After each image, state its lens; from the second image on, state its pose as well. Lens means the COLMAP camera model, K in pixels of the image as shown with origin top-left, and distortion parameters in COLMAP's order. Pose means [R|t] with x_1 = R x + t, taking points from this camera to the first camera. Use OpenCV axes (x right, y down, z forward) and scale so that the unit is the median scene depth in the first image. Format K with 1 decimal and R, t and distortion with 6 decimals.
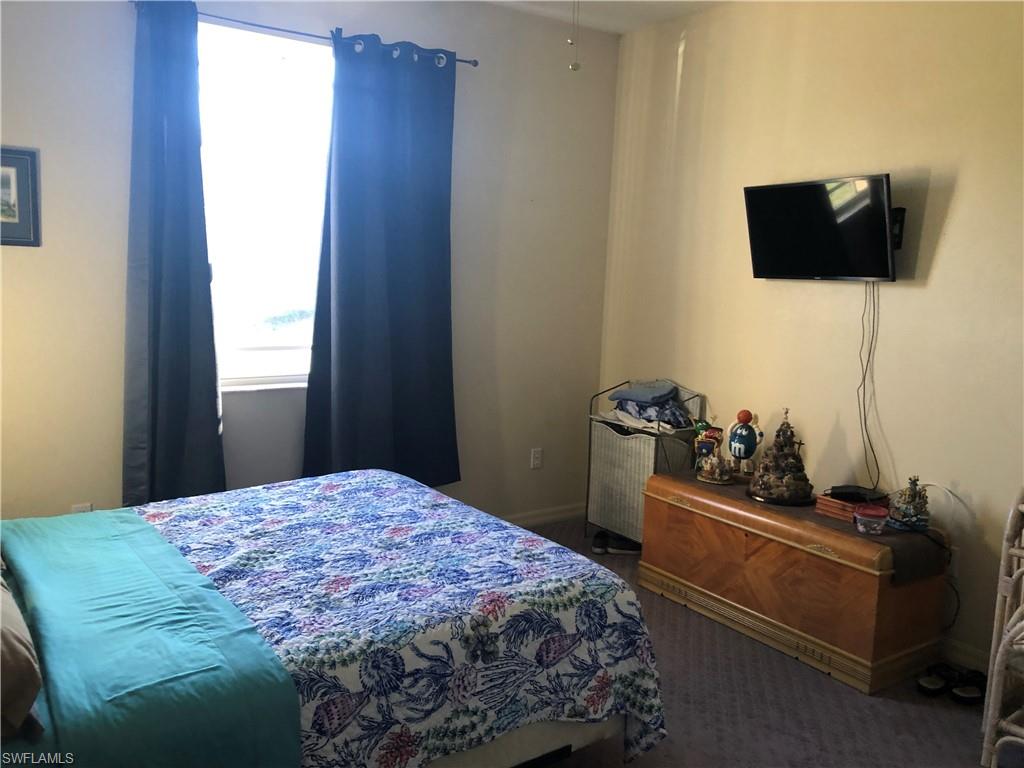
lens RADIAL K [[847.7, 0, 510.5], [0, 847.7, 378.1], [0, 0, 1]] dist [0.034233, -0.013574]
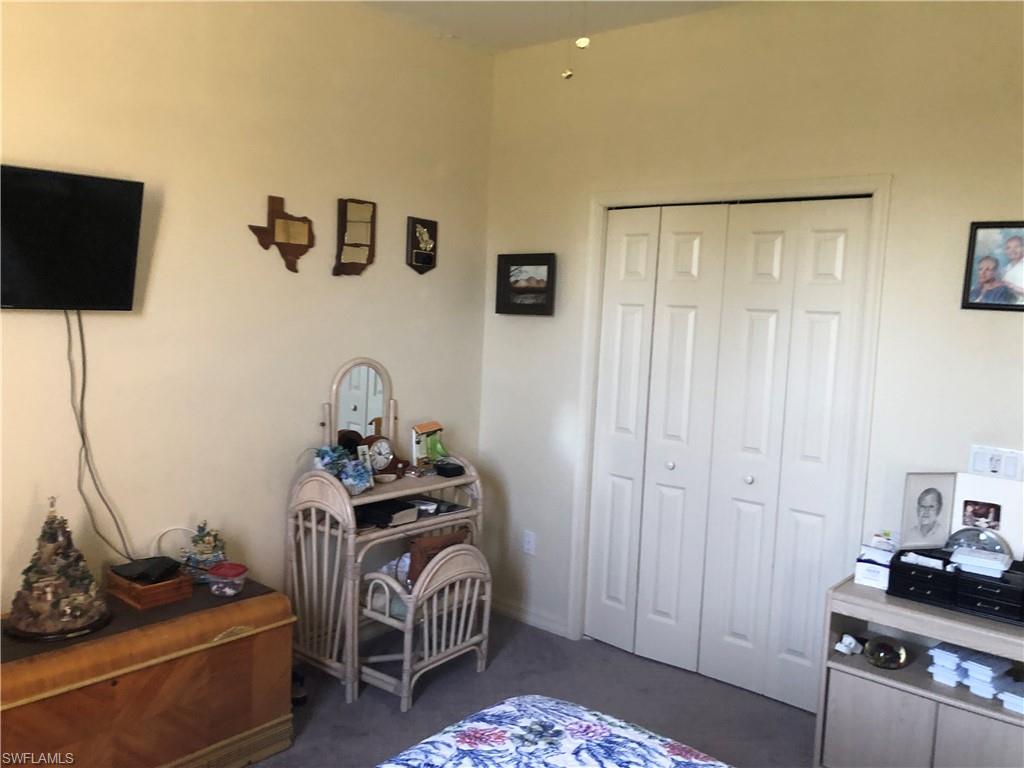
lens RADIAL K [[847.7, 0, 510.5], [0, 847.7, 378.1], [0, 0, 1]] dist [0.034233, -0.013574]
pose [[-0.270773, -0.128730, 0.953997, -0.517572], [0.071631, 0.985577, 0.153322, -0.169201], [-0.959975, 0.109851, -0.257646, 0.968473]]
